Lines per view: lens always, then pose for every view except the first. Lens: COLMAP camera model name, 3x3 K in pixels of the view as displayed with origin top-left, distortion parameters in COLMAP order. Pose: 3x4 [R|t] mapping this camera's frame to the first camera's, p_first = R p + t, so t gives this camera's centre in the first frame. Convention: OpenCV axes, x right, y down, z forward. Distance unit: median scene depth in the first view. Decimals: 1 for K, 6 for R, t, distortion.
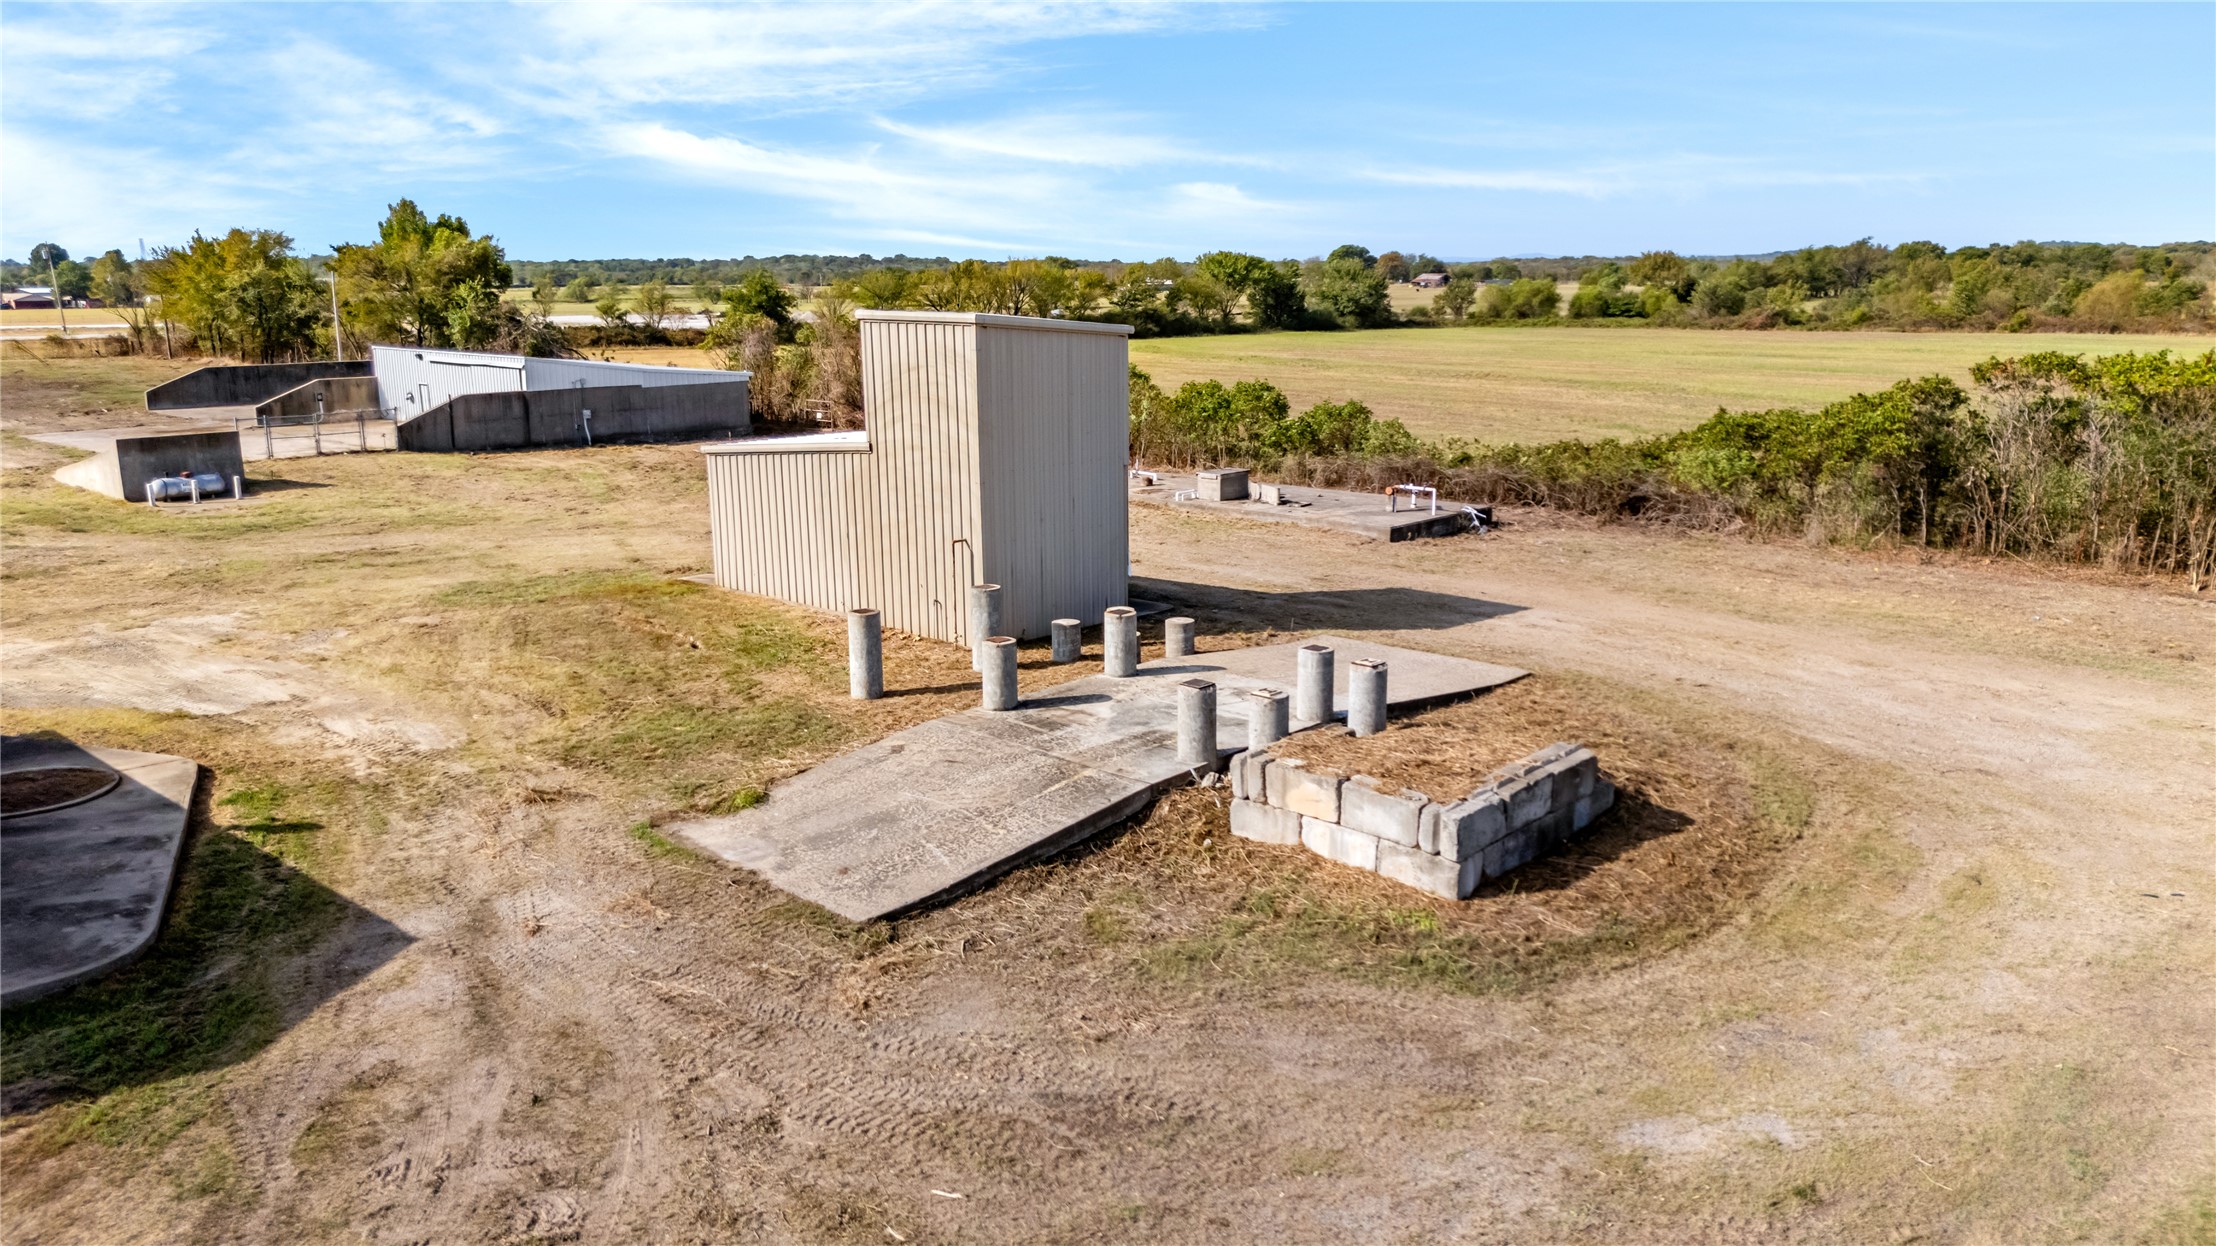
lens RADIAL K [[1628.2, 0, 1115.1], [0, 1628.2, 625.4], [0, 0, 1]] dist [0.077950, -0.077811]
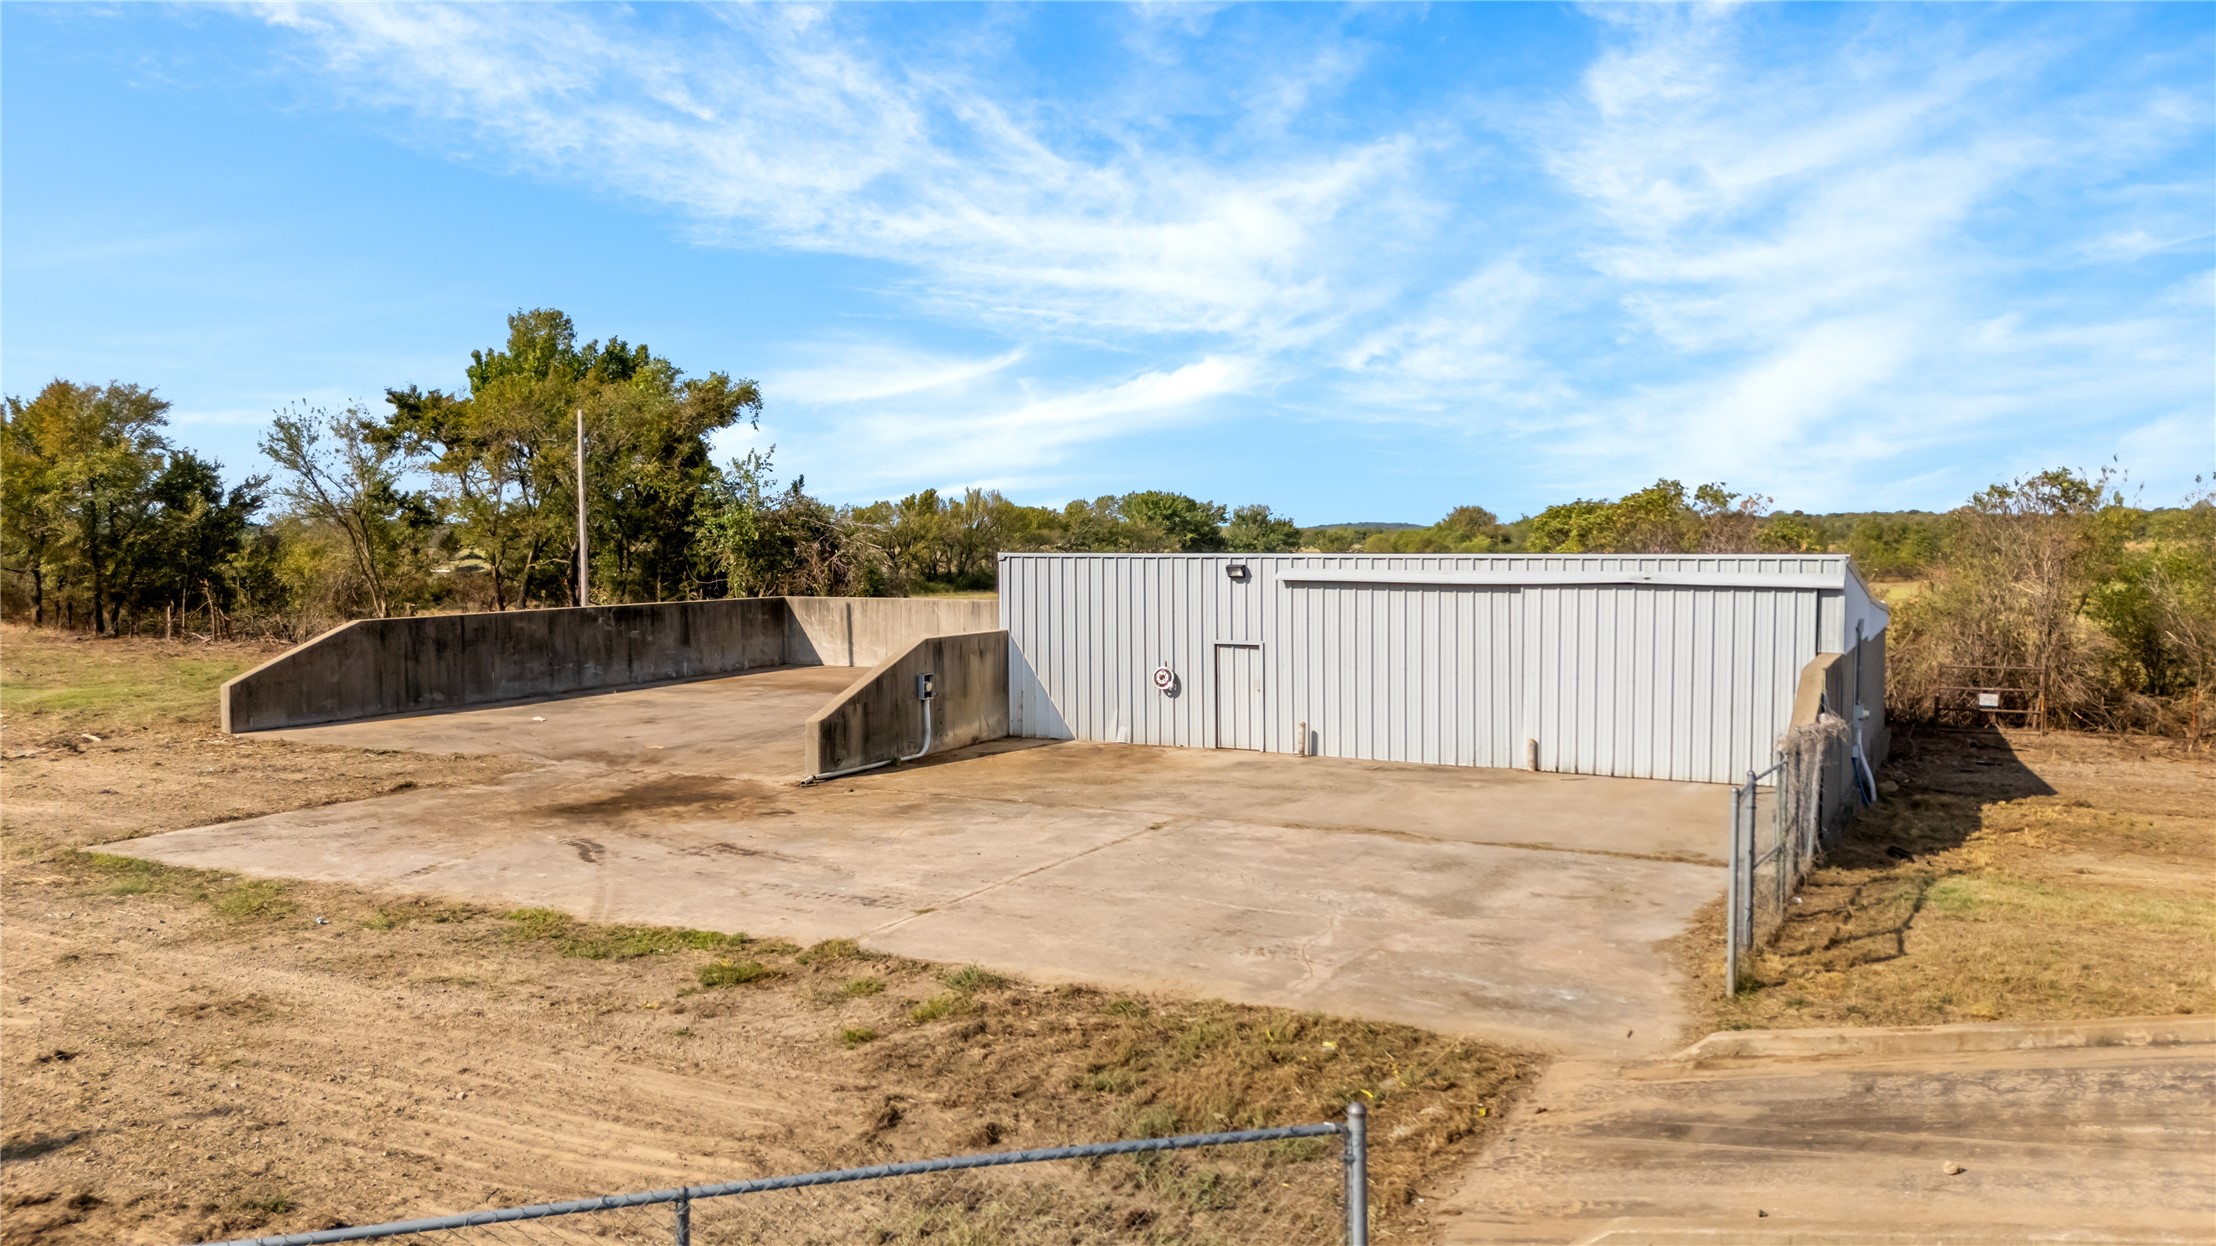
lens RADIAL K [[1628.2, 0, 1115.1], [0, 1628.2, 625.4], [0, 0, 1]] dist [0.077950, -0.077811]
pose [[0.965973, -0.011739, 0.258377, -0.772902], [0.053061, 0.986716, -0.153544, -0.136766], [-0.253142, 0.162029, 0.953764, 0.935944]]
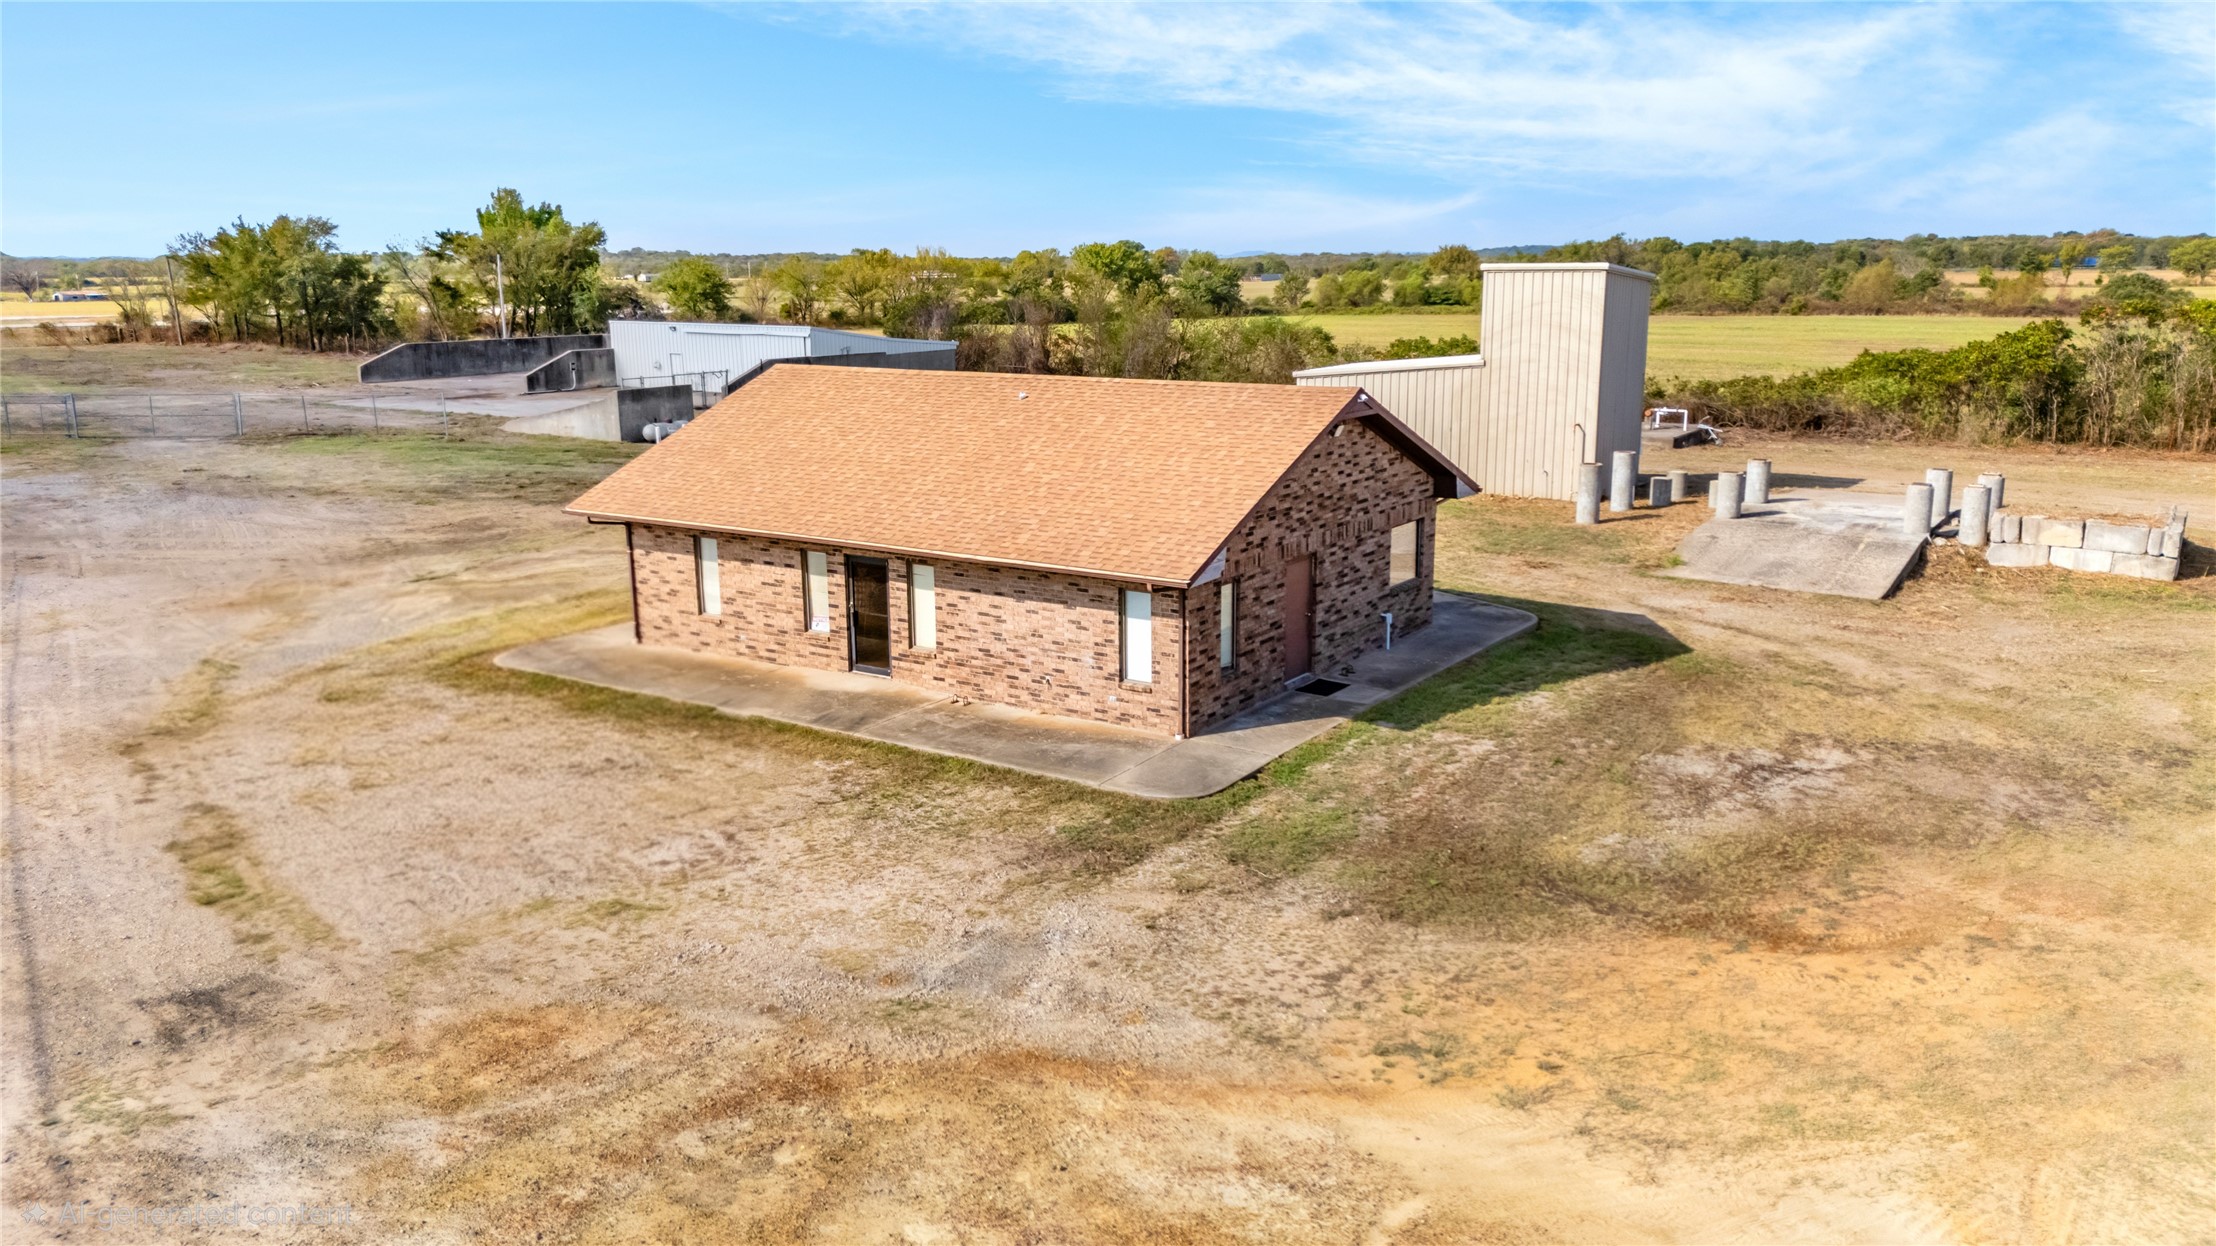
lens RADIAL K [[1627.5, 0, 1115.0], [0, 1627.5, 619.3], [0, 0, 1]] dist [0.119503, -0.166051]
pose [[0.987074, -0.034612, 0.156486, -0.437310], [0.034871, 0.999391, 0.001087, 0.061429], [-0.156428, 0.004384, 0.987680, -0.214638]]
